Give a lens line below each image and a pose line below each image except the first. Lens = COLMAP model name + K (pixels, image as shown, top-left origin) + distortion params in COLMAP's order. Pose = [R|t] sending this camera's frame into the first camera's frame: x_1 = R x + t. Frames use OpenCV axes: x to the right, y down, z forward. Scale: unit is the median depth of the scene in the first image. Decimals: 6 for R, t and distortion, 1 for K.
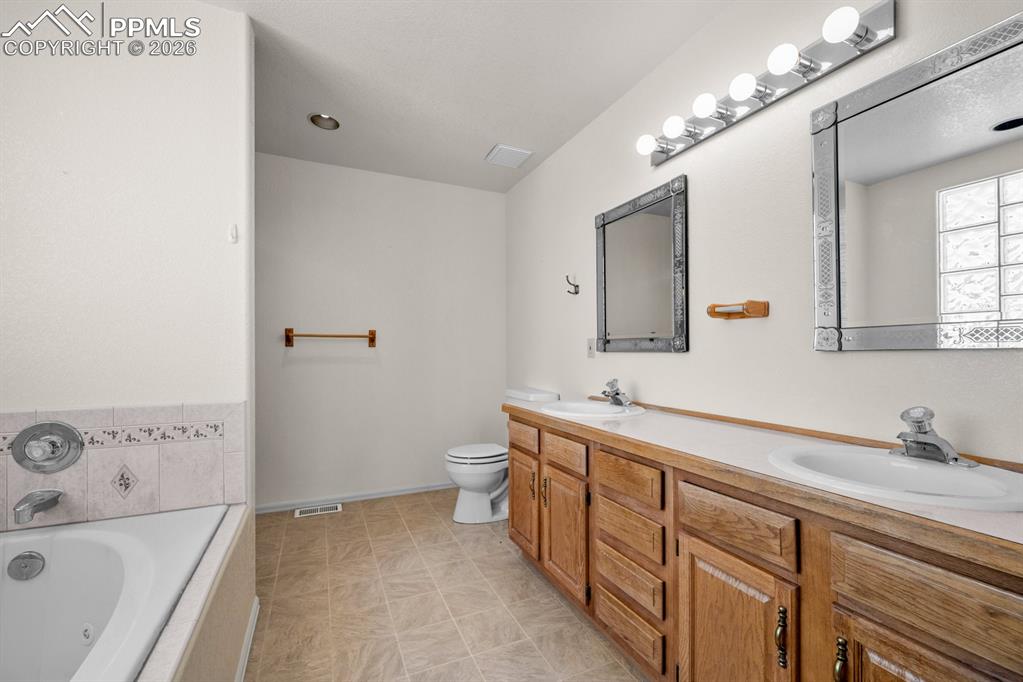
lens RADIAL K [[431.8, 0, 511.4], [0, 431.8, 349.0], [0, 0, 1]] dist [-0.001163, -0.000180]
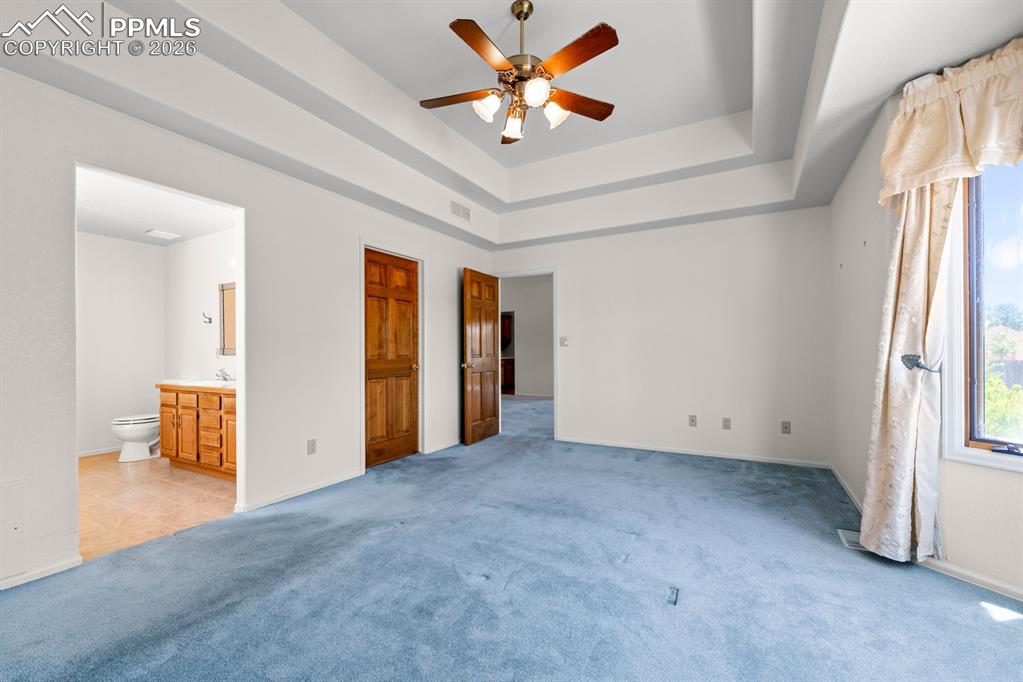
lens RADIAL K [[431.8, 0, 511.4], [0, 431.8, 349.0], [0, 0, 1]] dist [-0.001163, -0.000180]
pose [[0.809265, -0.001517, 0.587442, 0.146047], [0.001946, 0.999998, -0.000099, -0.021212], [-0.587441, 0.001223, 0.809266, -1.603734]]
